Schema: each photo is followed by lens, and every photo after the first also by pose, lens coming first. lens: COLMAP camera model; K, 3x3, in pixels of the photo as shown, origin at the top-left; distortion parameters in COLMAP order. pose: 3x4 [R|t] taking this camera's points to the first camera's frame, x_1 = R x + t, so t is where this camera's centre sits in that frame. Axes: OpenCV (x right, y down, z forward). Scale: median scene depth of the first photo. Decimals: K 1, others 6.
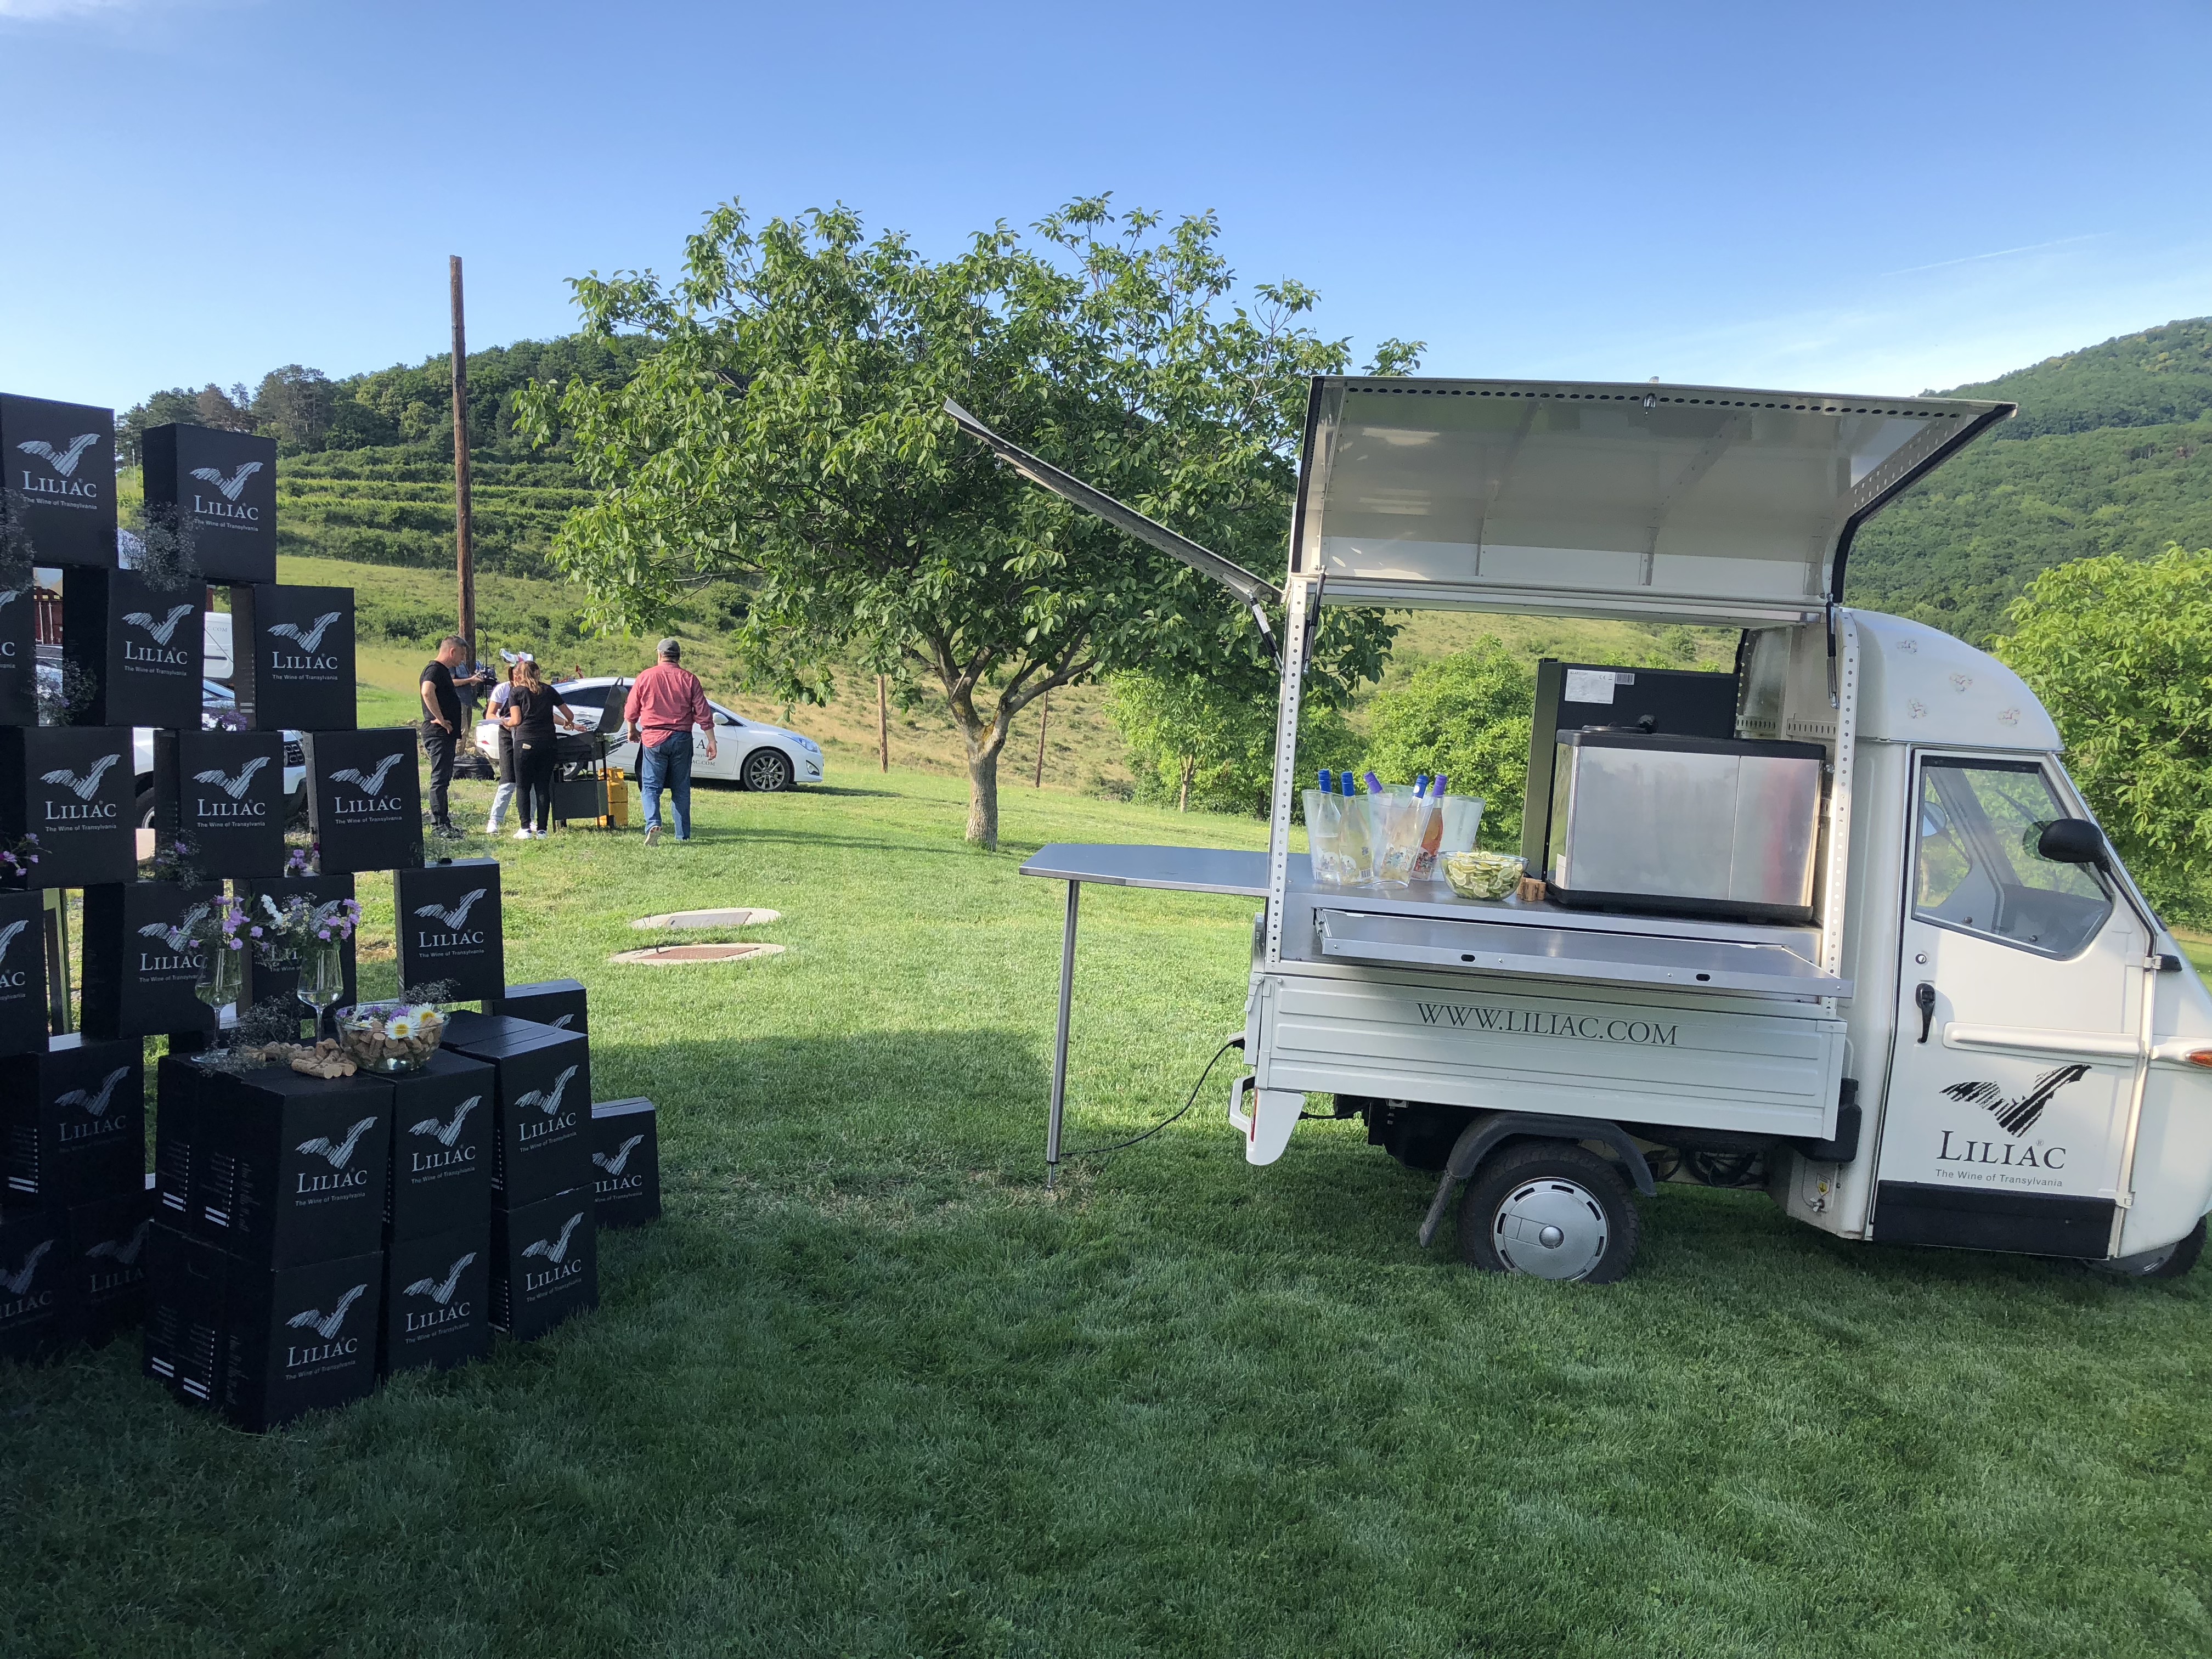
lens RADIAL K [[1818.3, 0, 1105.6], [0, 1818.3, 834.5], [0, 0, 1]] dist [0.028269, -0.011897]
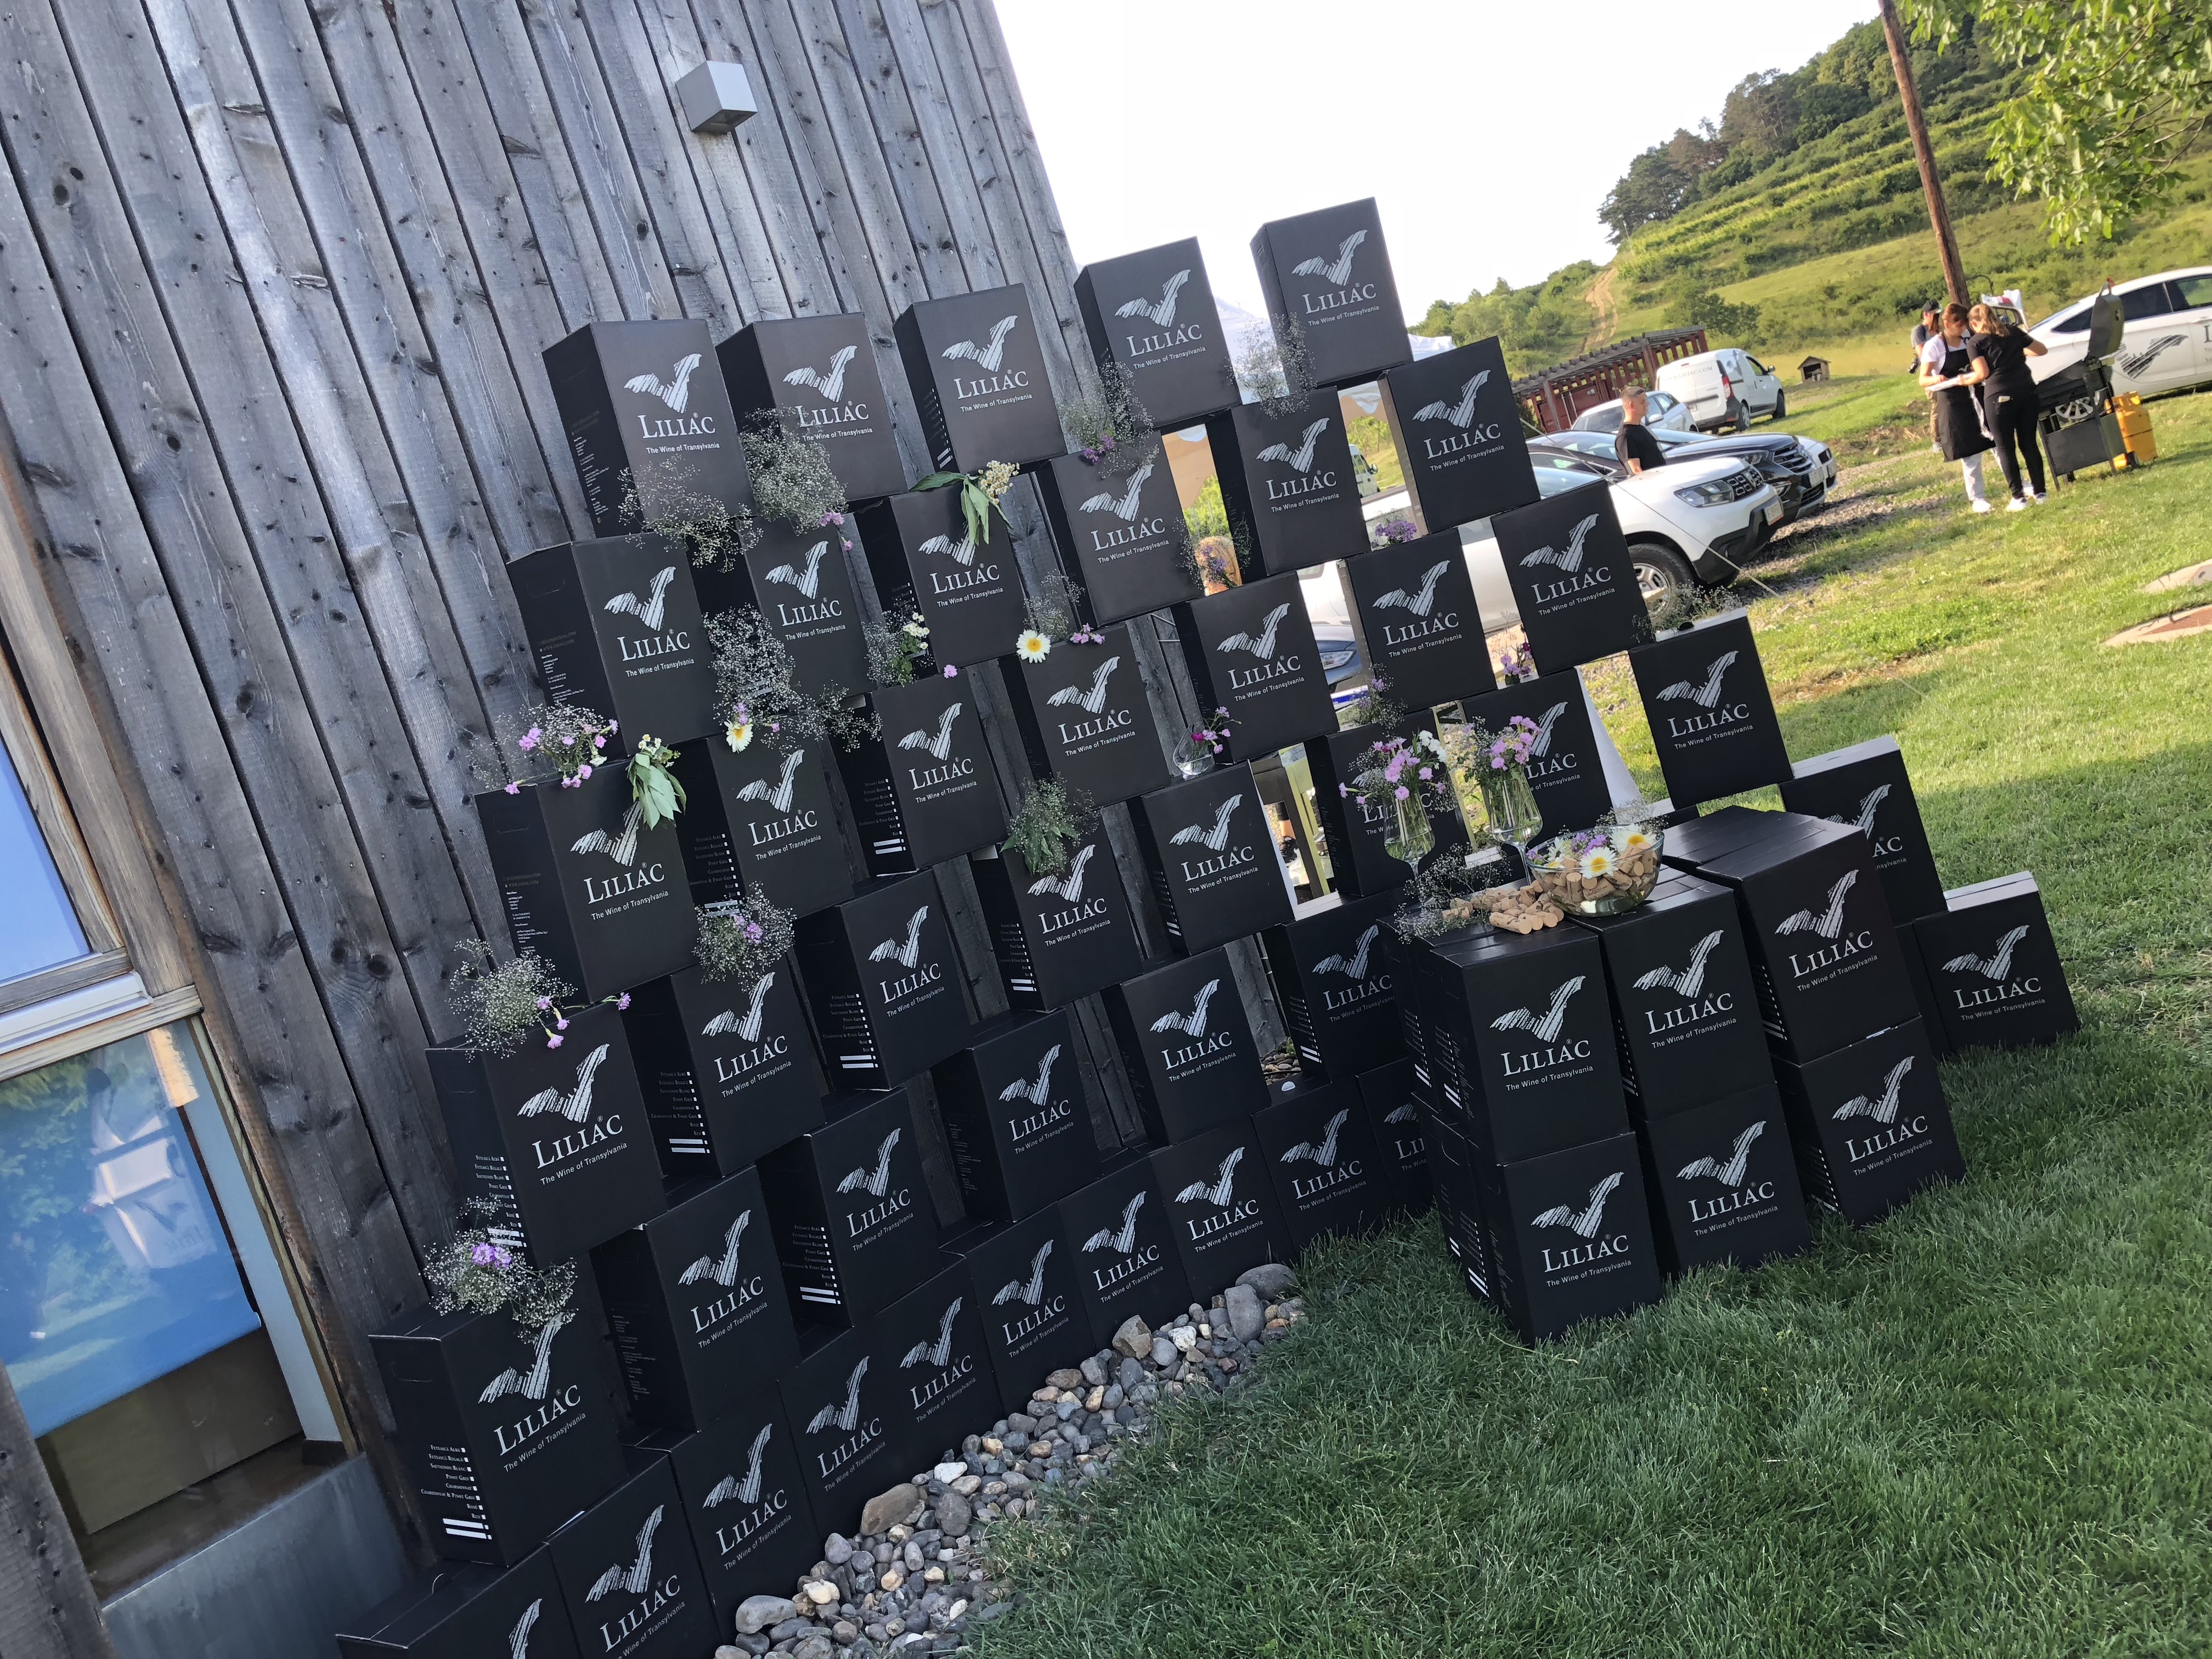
lens RADIAL K [[1818.3, 0, 1102.2], [0, 1818.3, 813.1], [0, 0, 1]] dist [0.028269, -0.011897]
pose [[0.659219, -0.128812, -0.740836, 0.056050], [0.239915, 0.969757, 0.044868, -0.003462], [0.712651, -0.207315, 0.670186, 0.242553]]
